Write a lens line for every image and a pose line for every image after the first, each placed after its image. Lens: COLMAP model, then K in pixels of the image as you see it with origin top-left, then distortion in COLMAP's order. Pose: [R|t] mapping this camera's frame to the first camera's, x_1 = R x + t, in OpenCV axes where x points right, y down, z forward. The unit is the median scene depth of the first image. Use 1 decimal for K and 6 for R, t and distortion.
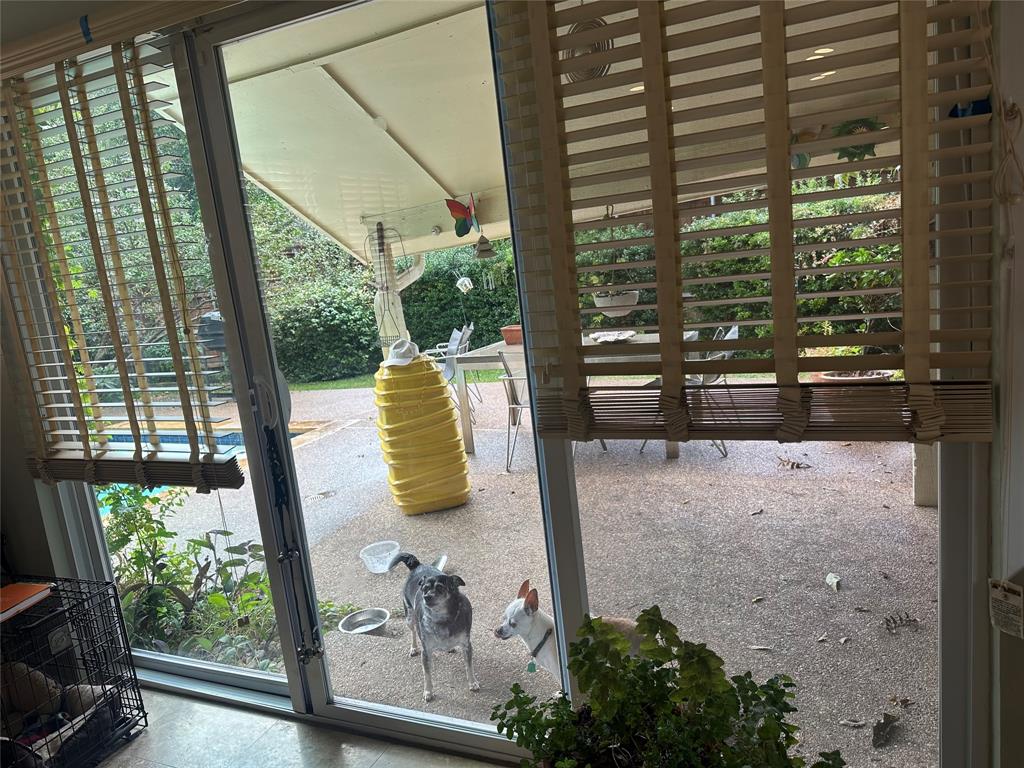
lens RADIAL K [[704.9, 0, 515.4], [0, 704.9, 381.1], [0, 0, 1]] dist [0.180688, -0.266649]
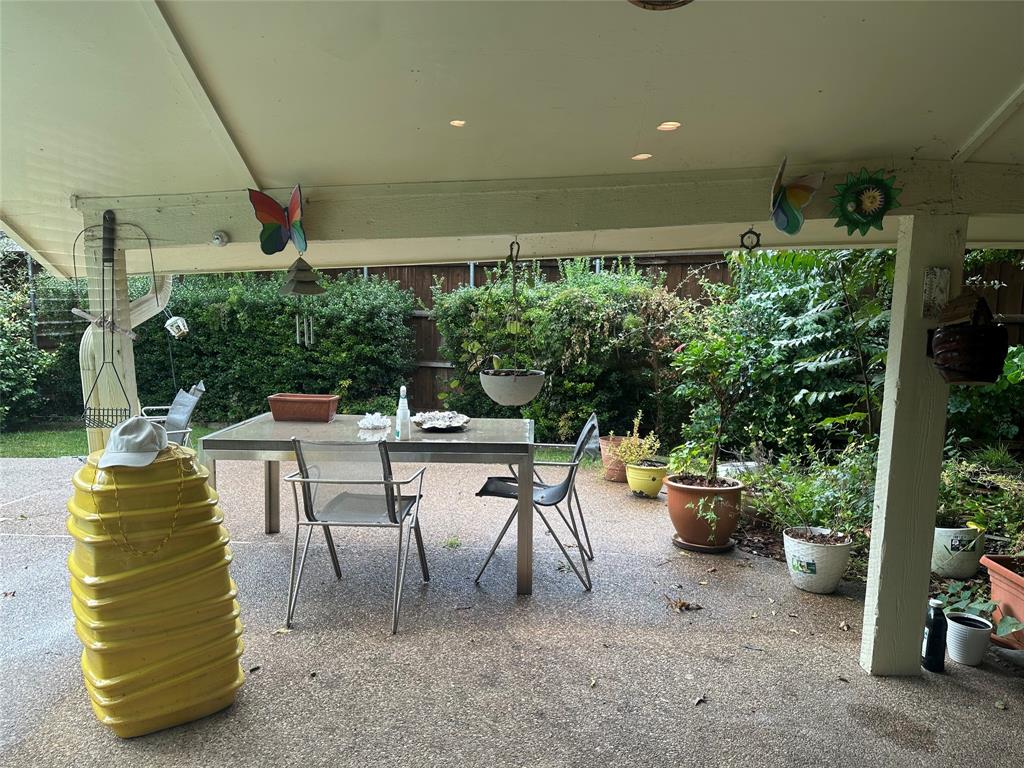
lens RADIAL K [[706.7, 0, 503.4], [0, 706.7, 388.2], [0, 0, 1]] dist [0.048666, -0.061538]
pose [[0.911577, 0.073704, 0.404468, -0.125342], [-0.043434, 0.995559, -0.083525, -0.047243], [-0.408828, 0.058572, 0.910730, 0.365201]]
